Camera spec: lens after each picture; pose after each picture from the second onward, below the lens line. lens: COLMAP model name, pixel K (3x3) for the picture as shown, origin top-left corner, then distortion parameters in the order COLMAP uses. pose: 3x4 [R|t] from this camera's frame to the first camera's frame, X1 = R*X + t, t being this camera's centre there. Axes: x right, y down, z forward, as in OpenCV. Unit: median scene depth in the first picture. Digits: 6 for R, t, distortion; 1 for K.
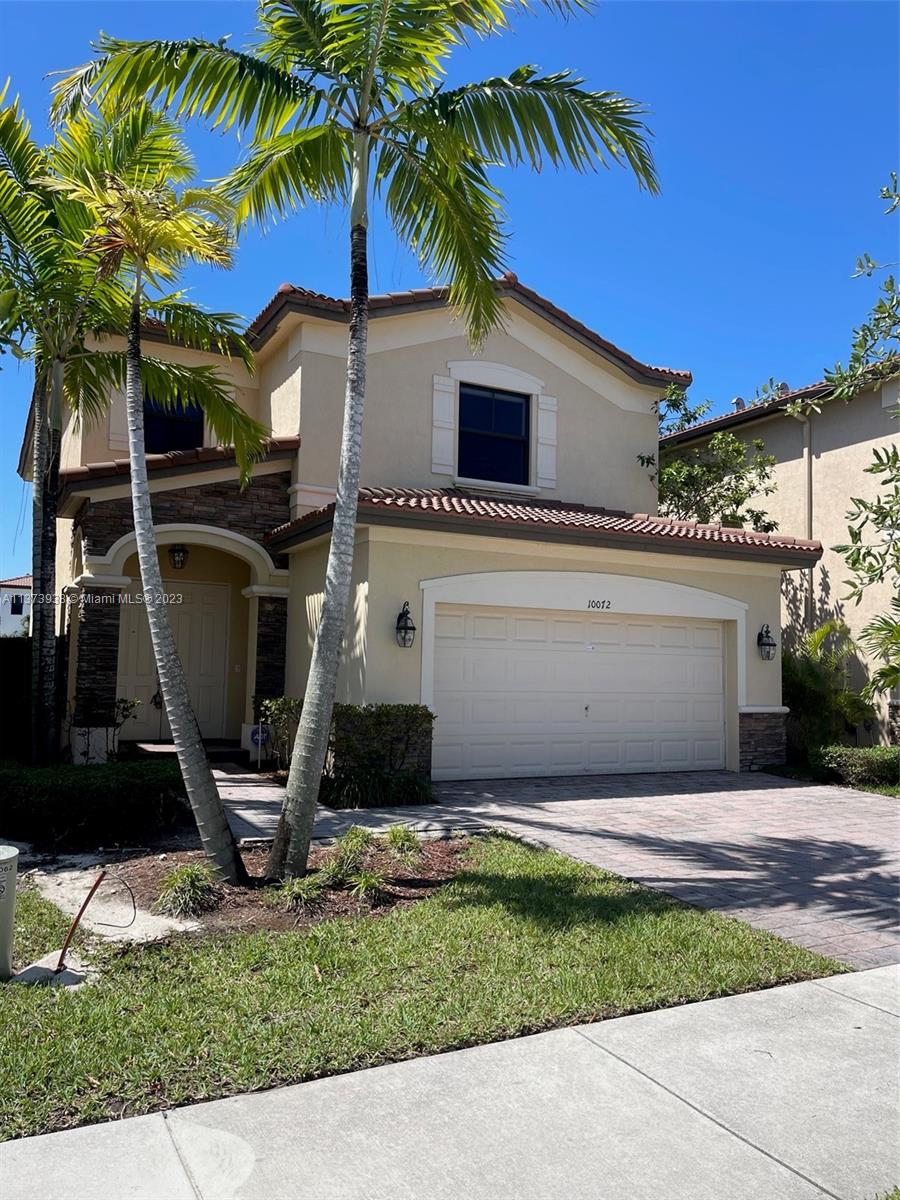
lens RADIAL K [[908.9, 0, 447.4], [0, 908.9, 597.5], [0, 0, 1]] dist [0.060140, -0.068939]
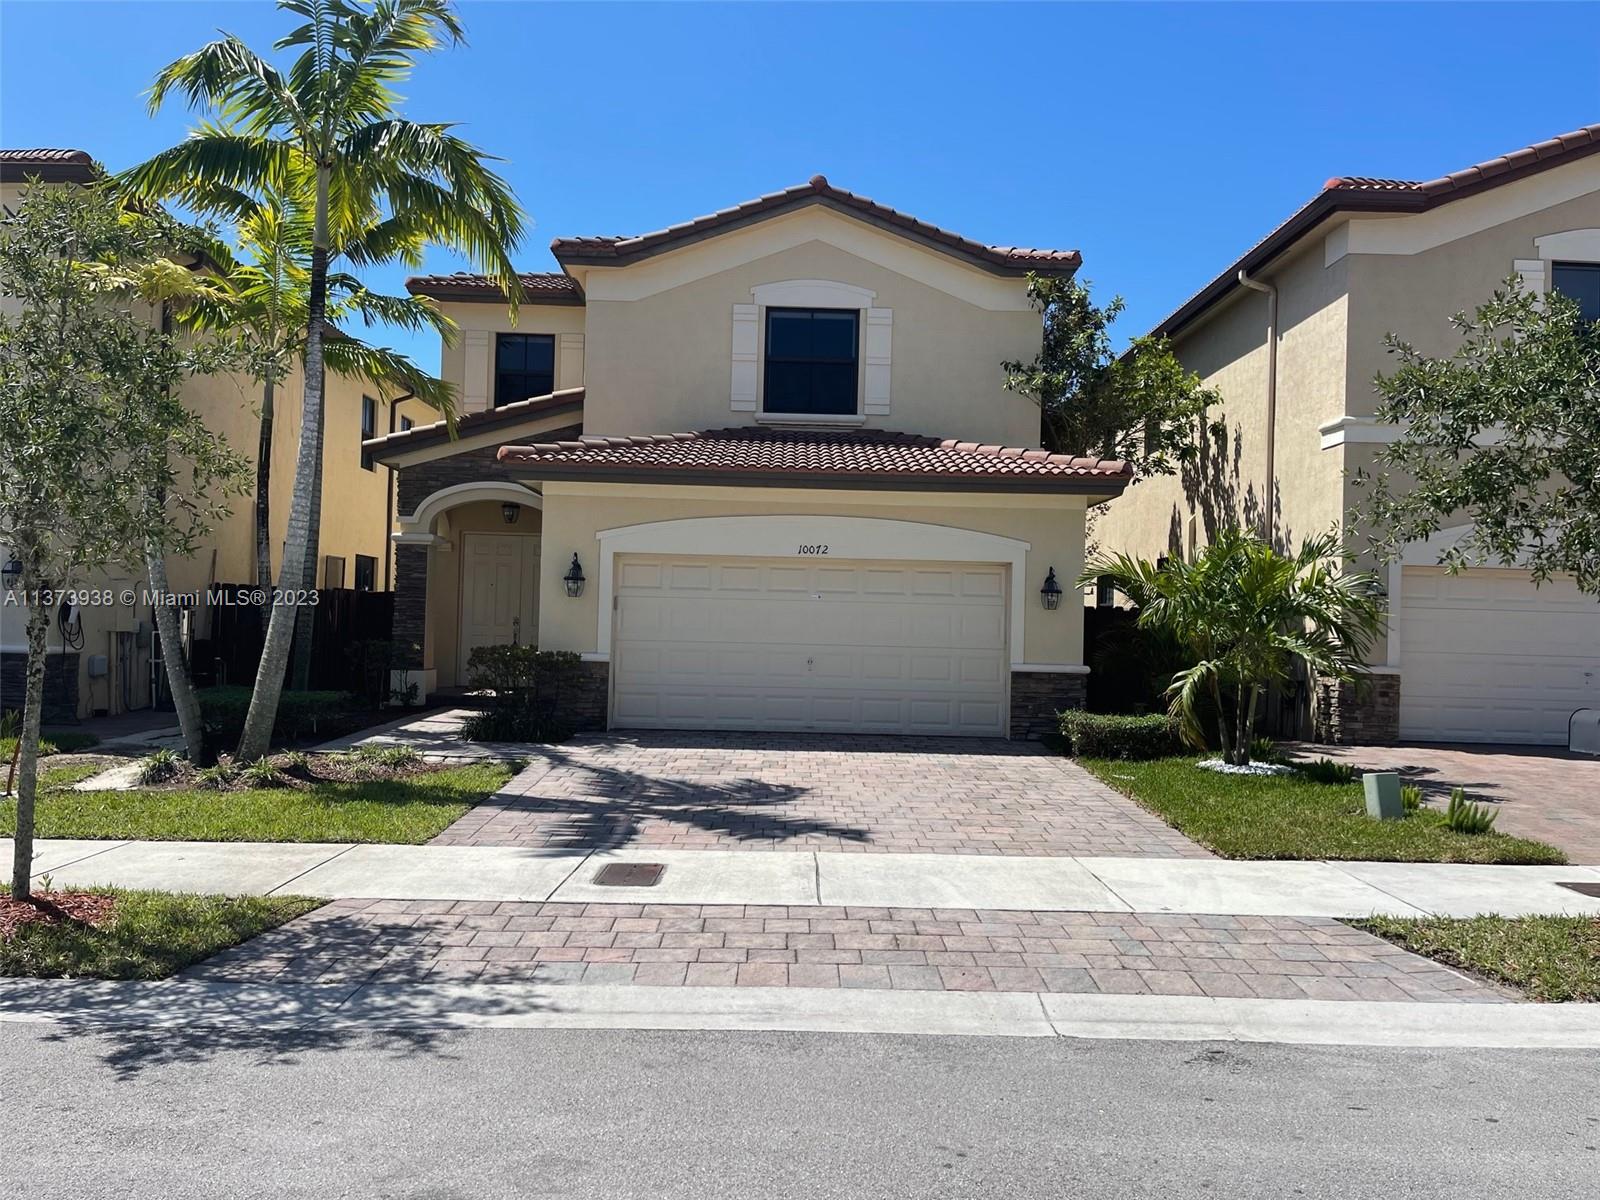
lens RADIAL K [[1211.9, 0, 797.9], [0, 1211.9, 594.9], [0, 0, 1]] dist [0.060140, -0.068939]
pose [[0.891201, -0.007498, -0.453546, 0.734644], [0.029164, 0.998742, 0.040793, 0.003318], [0.452670, -0.049582, 0.890299, -0.104986]]
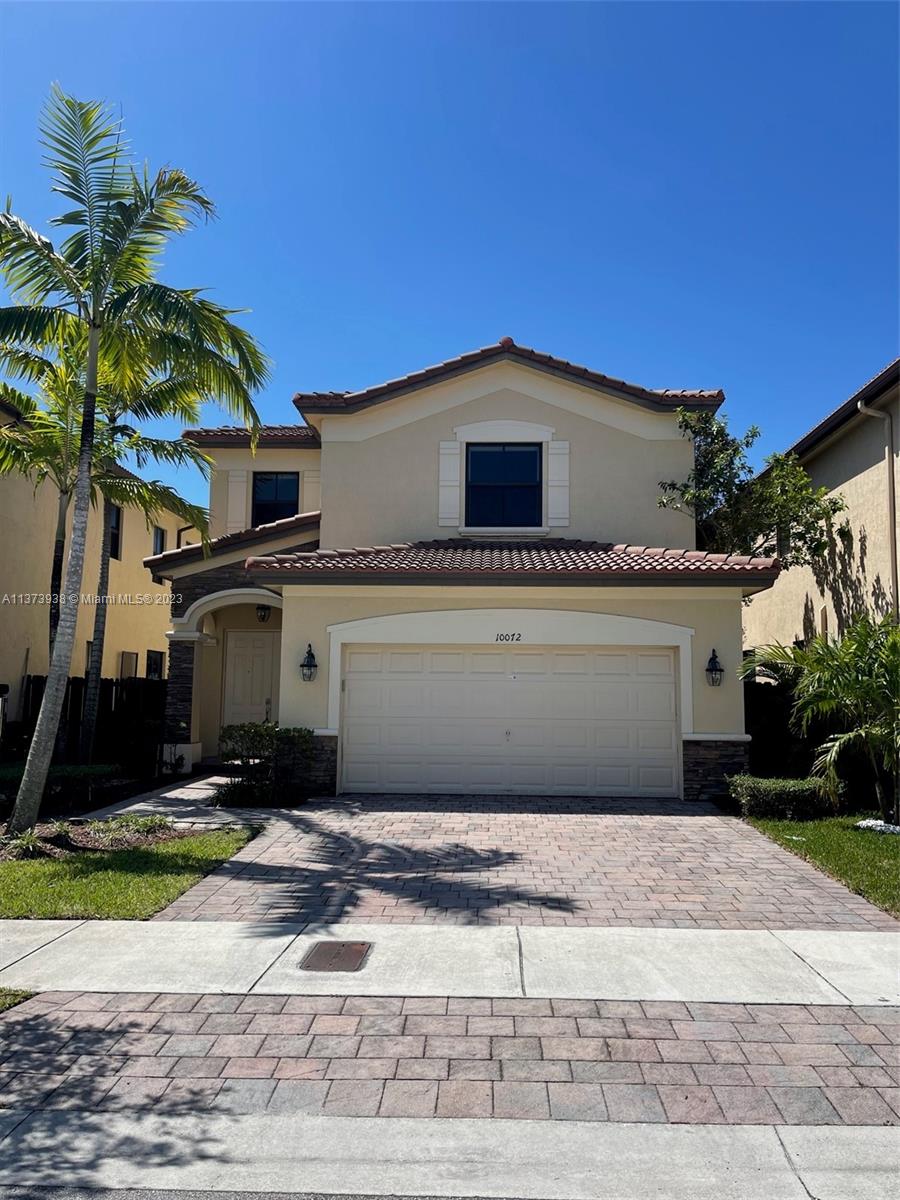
lens RADIAL K [[908.9, 0, 451.0], [0, 908.9, 595.5], [0, 0, 1]] dist [0.060140, -0.068939]
pose [[0.866783, -0.065270, -0.494395, 0.672333], [0.047505, 0.997696, -0.048429, 0.007147], [0.496417, 0.018492, 0.867887, 0.020165]]
